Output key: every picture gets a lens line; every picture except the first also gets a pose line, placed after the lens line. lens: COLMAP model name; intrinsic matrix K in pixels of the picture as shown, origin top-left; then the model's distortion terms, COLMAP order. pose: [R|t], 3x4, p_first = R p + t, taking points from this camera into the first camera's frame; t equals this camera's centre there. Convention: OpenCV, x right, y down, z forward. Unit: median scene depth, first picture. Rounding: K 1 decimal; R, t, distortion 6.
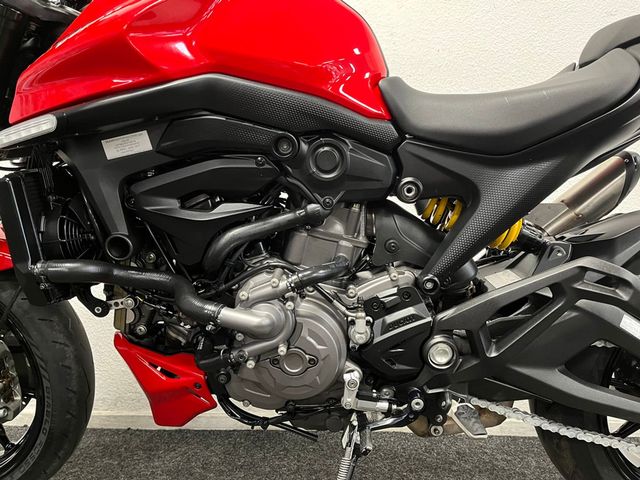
lens RADIAL K [[494.7, 0, 320.0], [0, 494.7, 240.0], [0, 0, 1]] dist [0.002842, 0.000962]
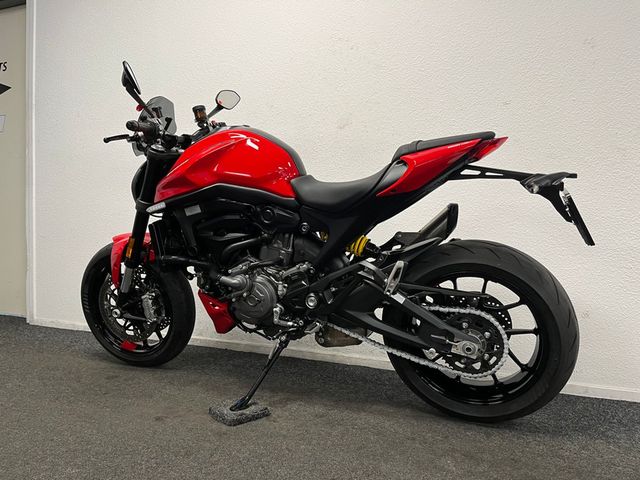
lens RADIAL K [[484.8, 0, 320.0], [0, 484.8, 240.0], [0, 0, 1]] dist [0.124650, 0.000269]
pose [[0.927891, 0.014506, -0.372570, 1.081968], [-0.019382, 0.999768, -0.009345, -0.028245], [0.372348, 0.015892, 0.927957, -1.016900]]
